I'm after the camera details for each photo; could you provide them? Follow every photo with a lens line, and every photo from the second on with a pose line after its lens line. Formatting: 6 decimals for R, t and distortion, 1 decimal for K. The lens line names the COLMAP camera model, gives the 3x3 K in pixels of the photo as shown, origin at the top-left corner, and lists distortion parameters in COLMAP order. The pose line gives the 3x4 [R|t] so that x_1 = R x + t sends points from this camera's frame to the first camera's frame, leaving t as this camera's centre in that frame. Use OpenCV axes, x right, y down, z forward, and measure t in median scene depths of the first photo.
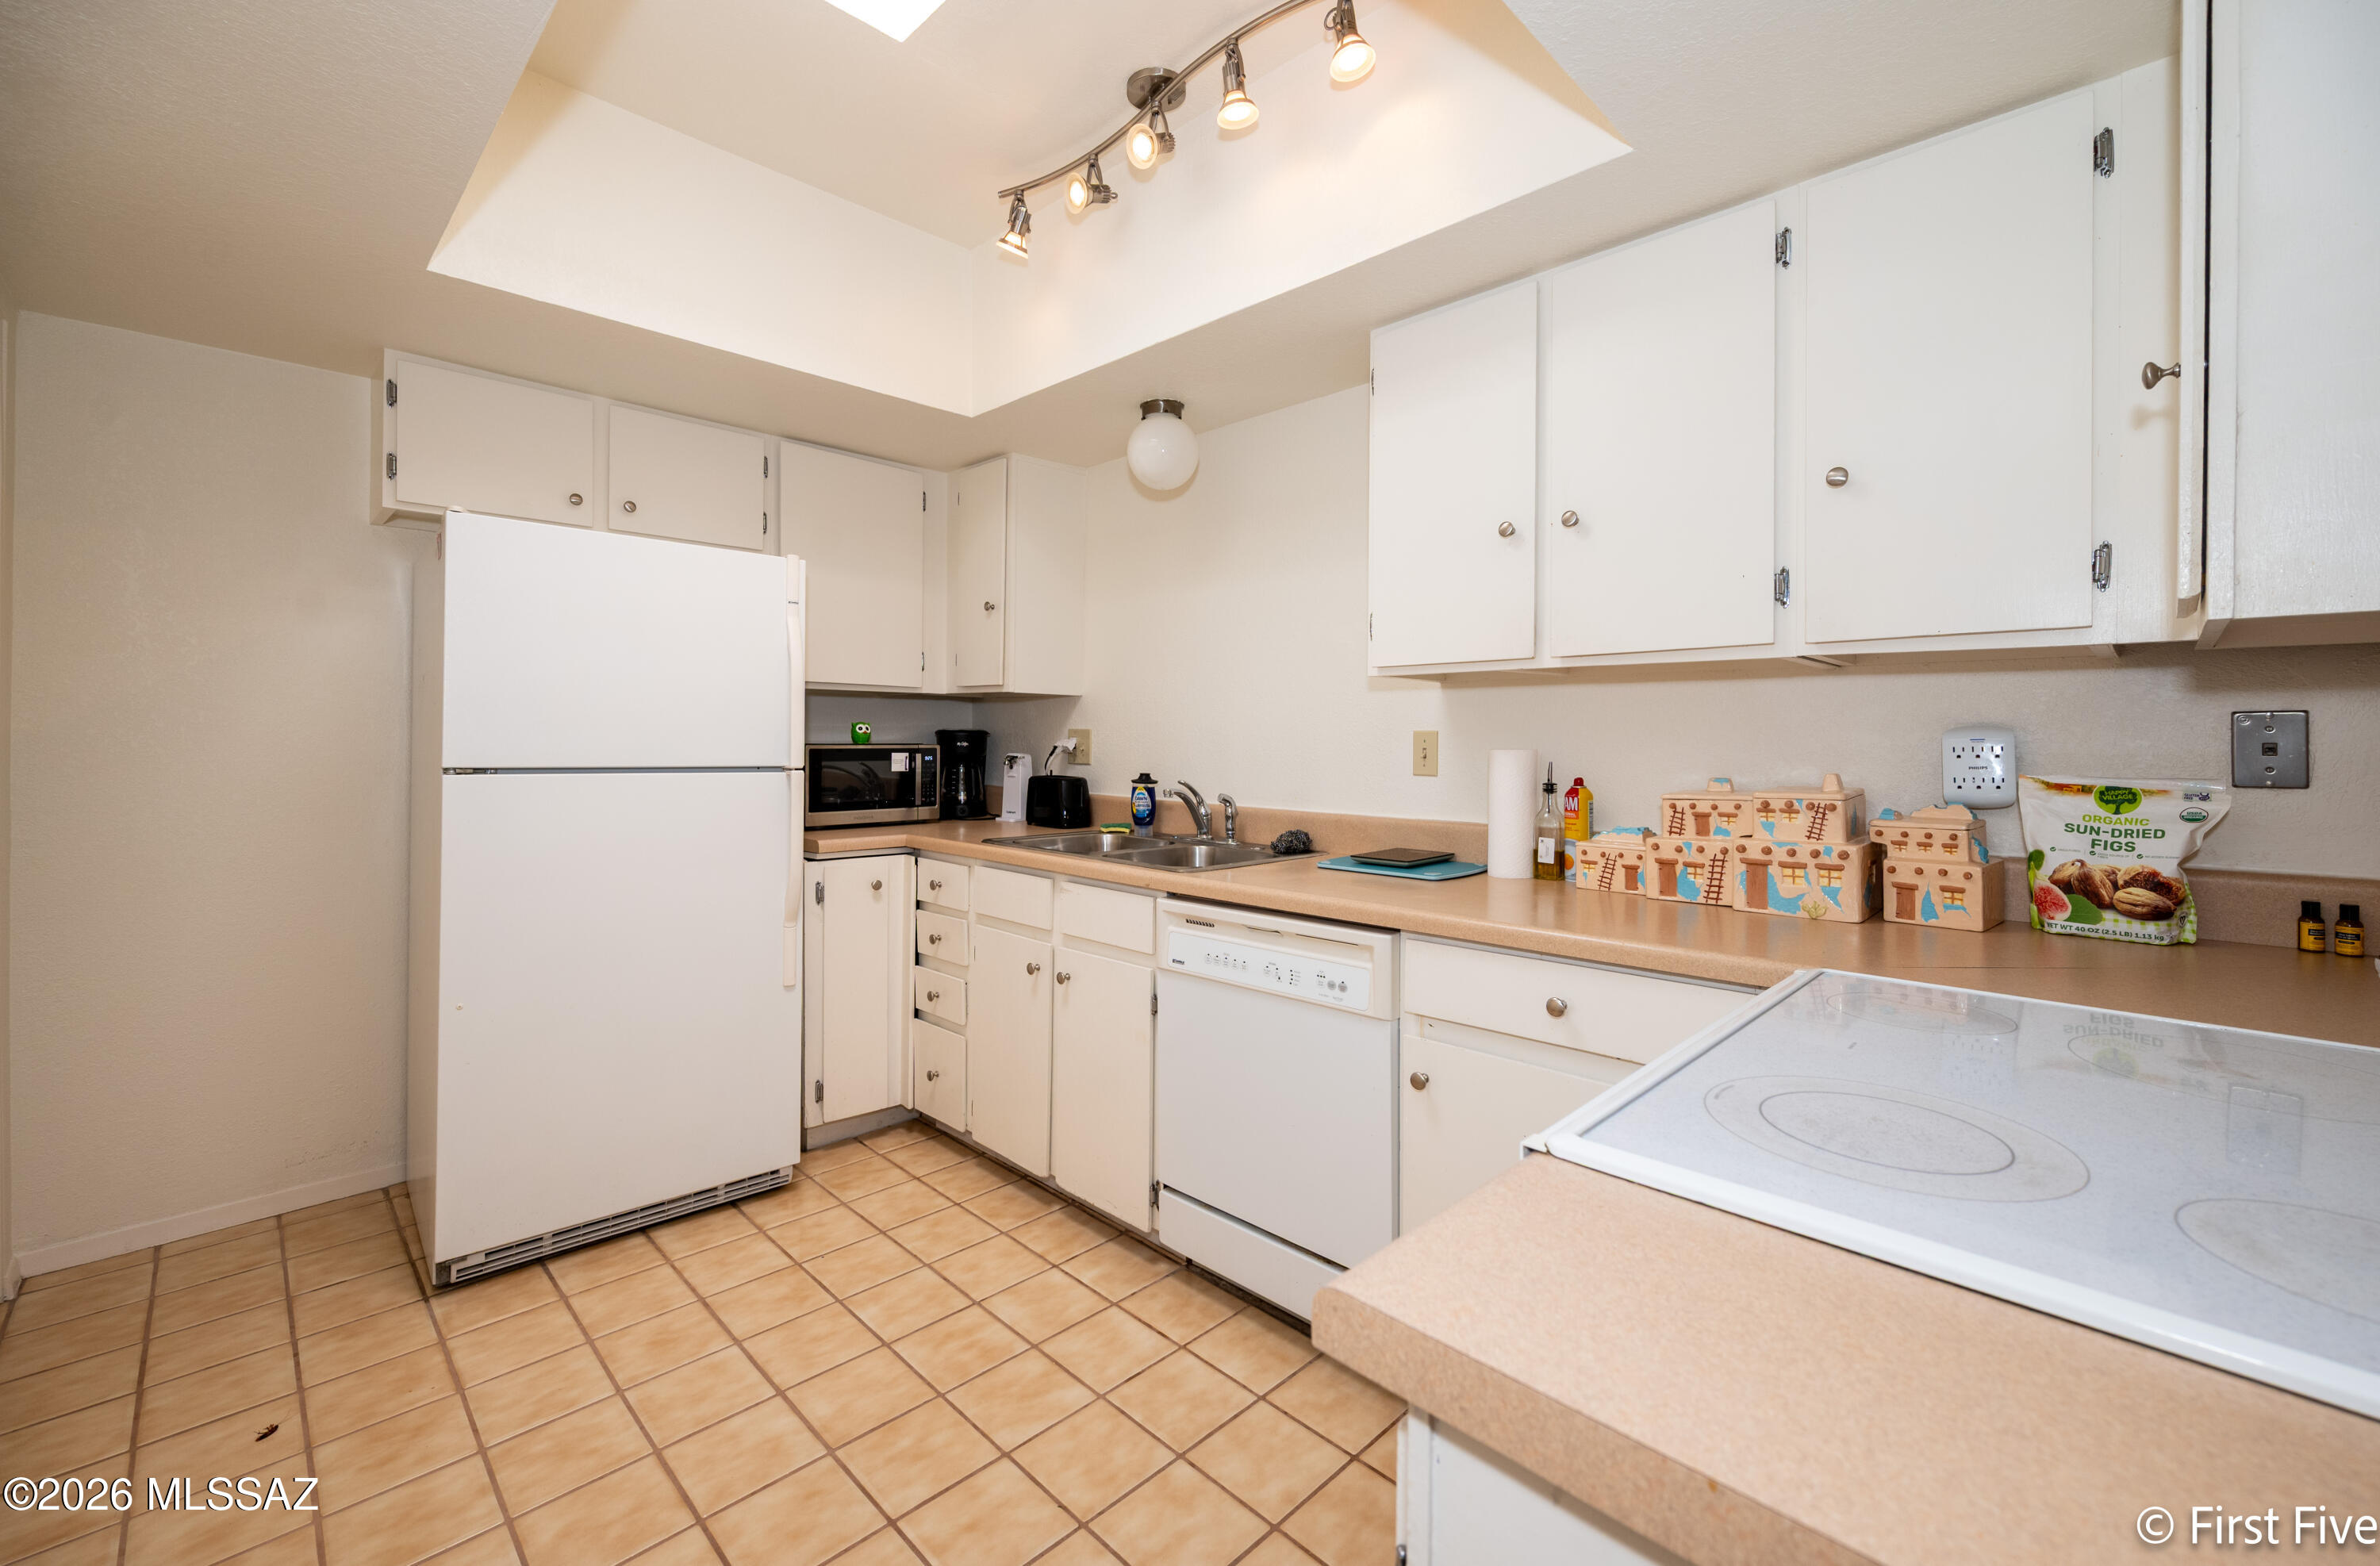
lens RADIAL K [[977.2, 0, 1161.5], [0, 977.2, 732.6], [0, 0, 1]] dist [-0.000783, -0.000007]
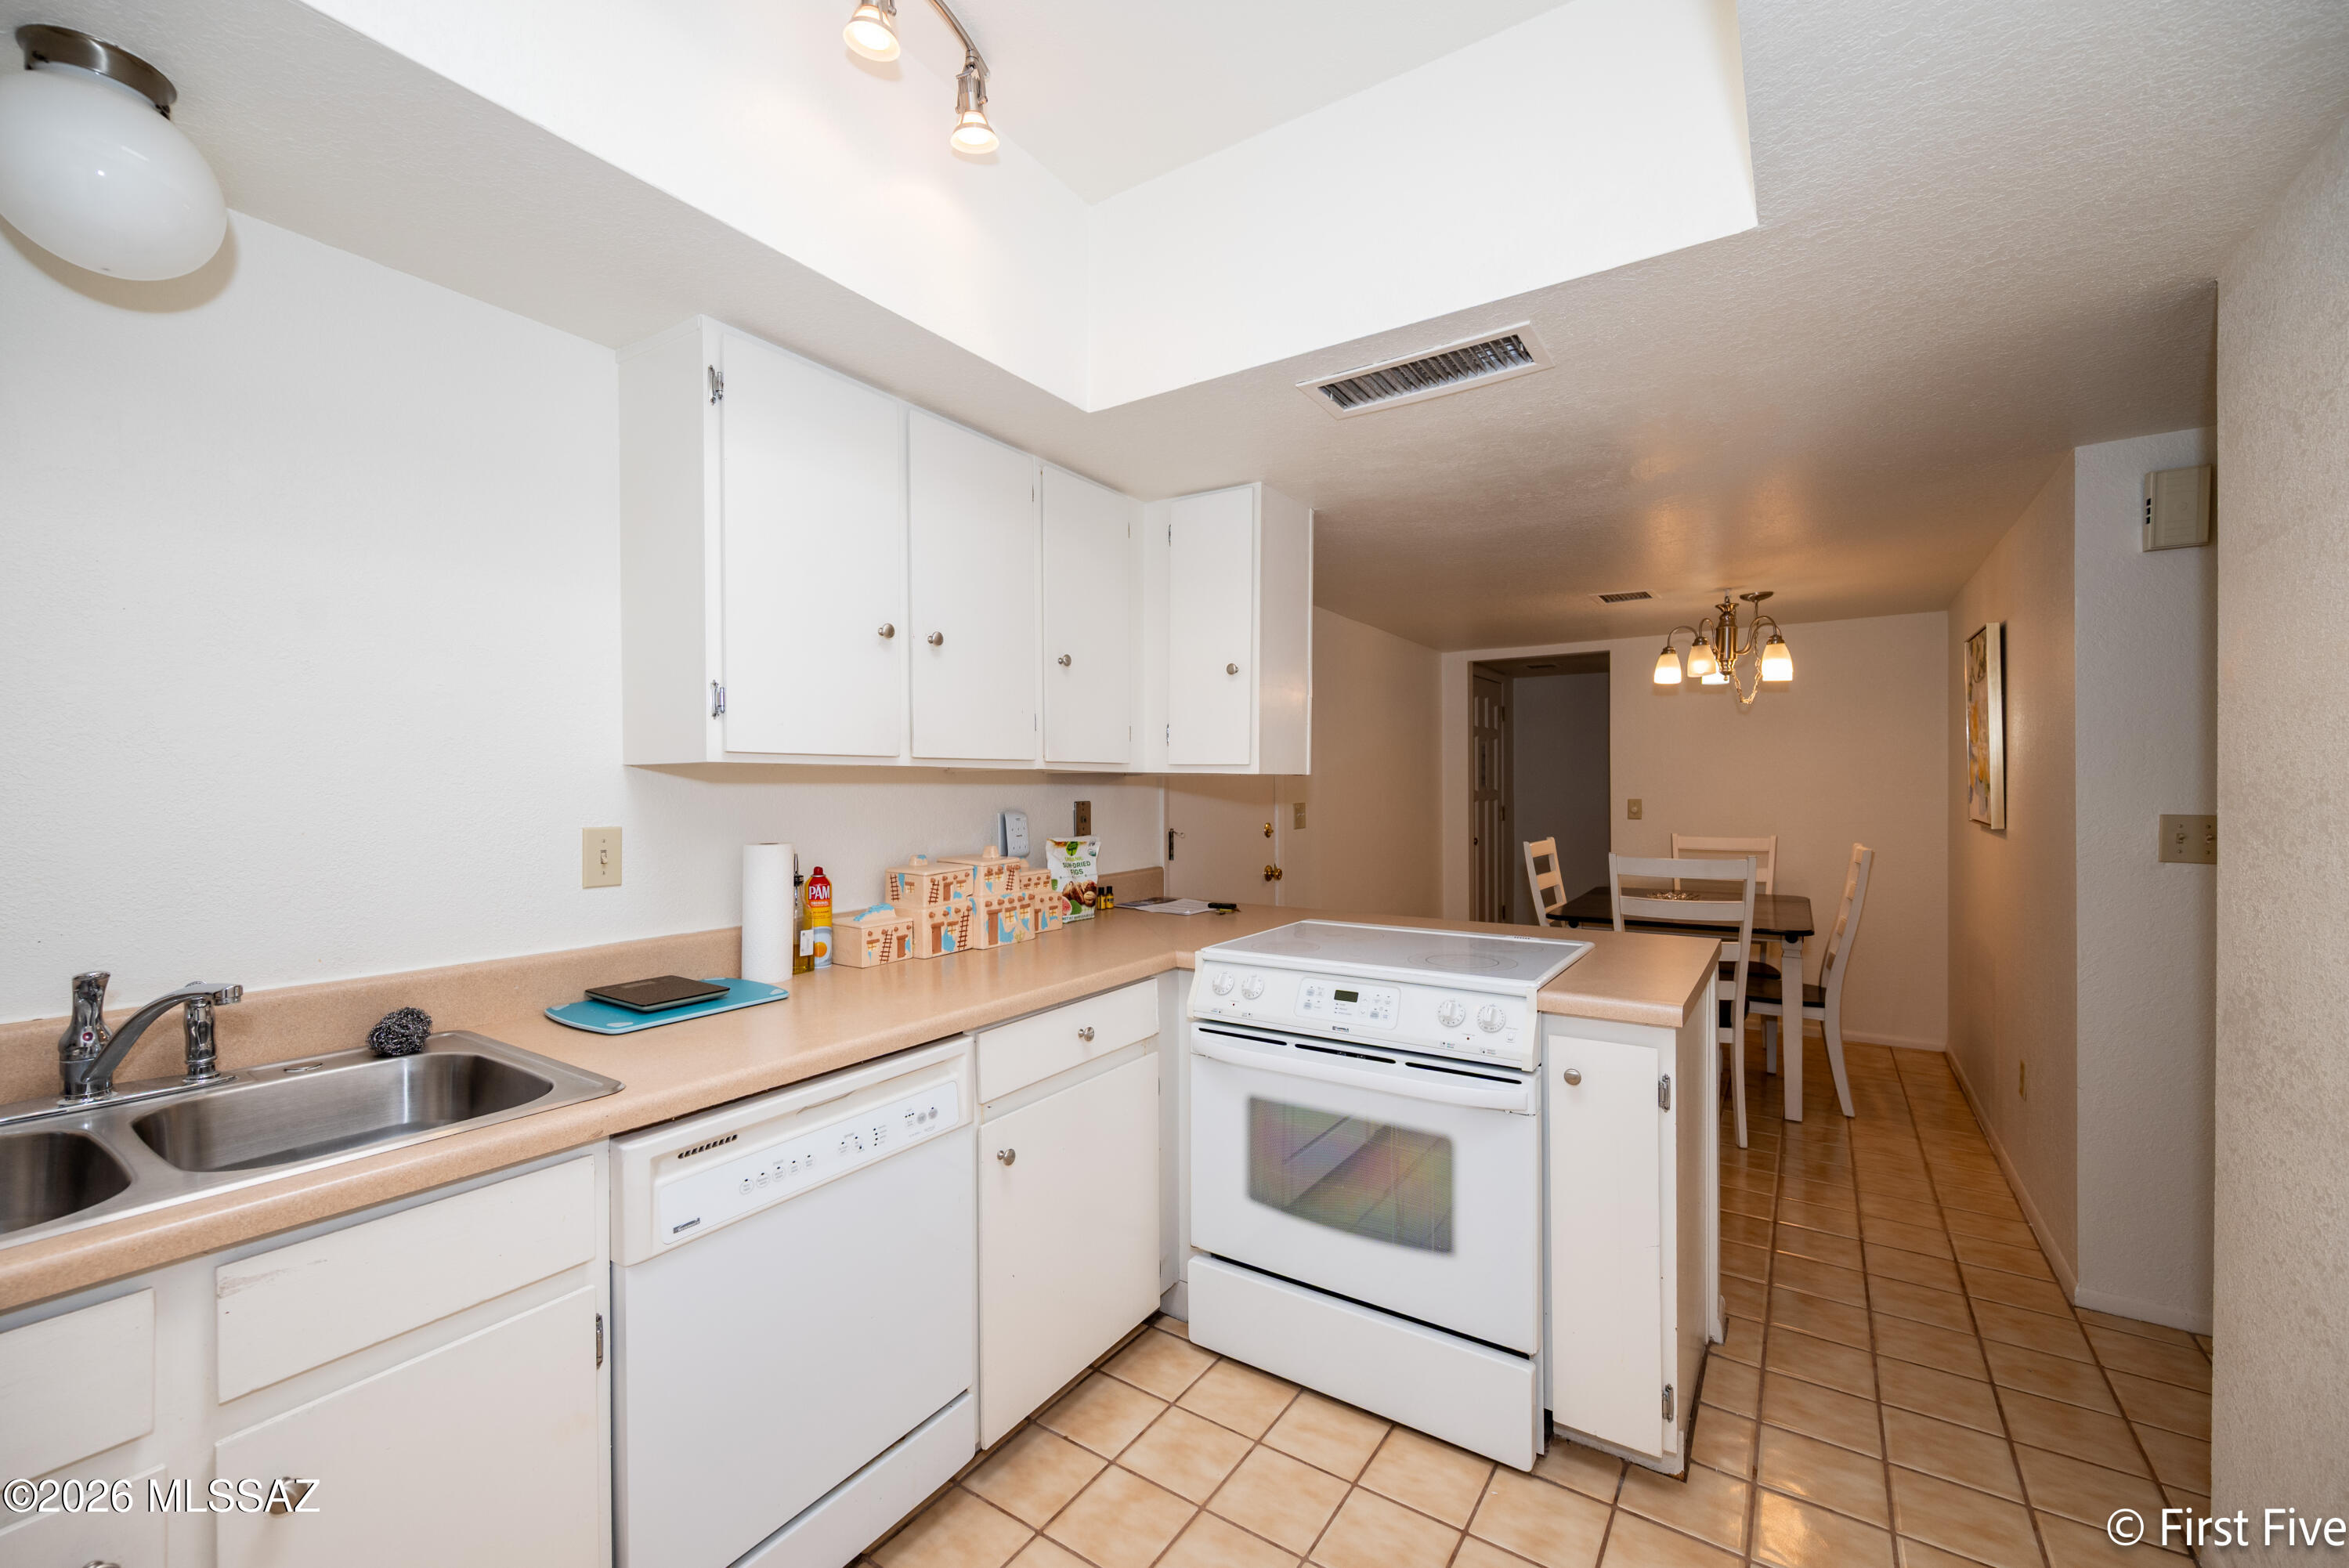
lens RADIAL K [[948.4, 0, 1171.9], [0, 948.4, 787.6], [0, 0, 1]] dist [-0.000317, -0.000086]
pose [[-0.207426, -0.005822, 0.978233, -0.741400], [-0.001213, 0.999983, 0.005695, -0.051675], [-0.978250, -0.000006, -0.207430, 0.977206]]
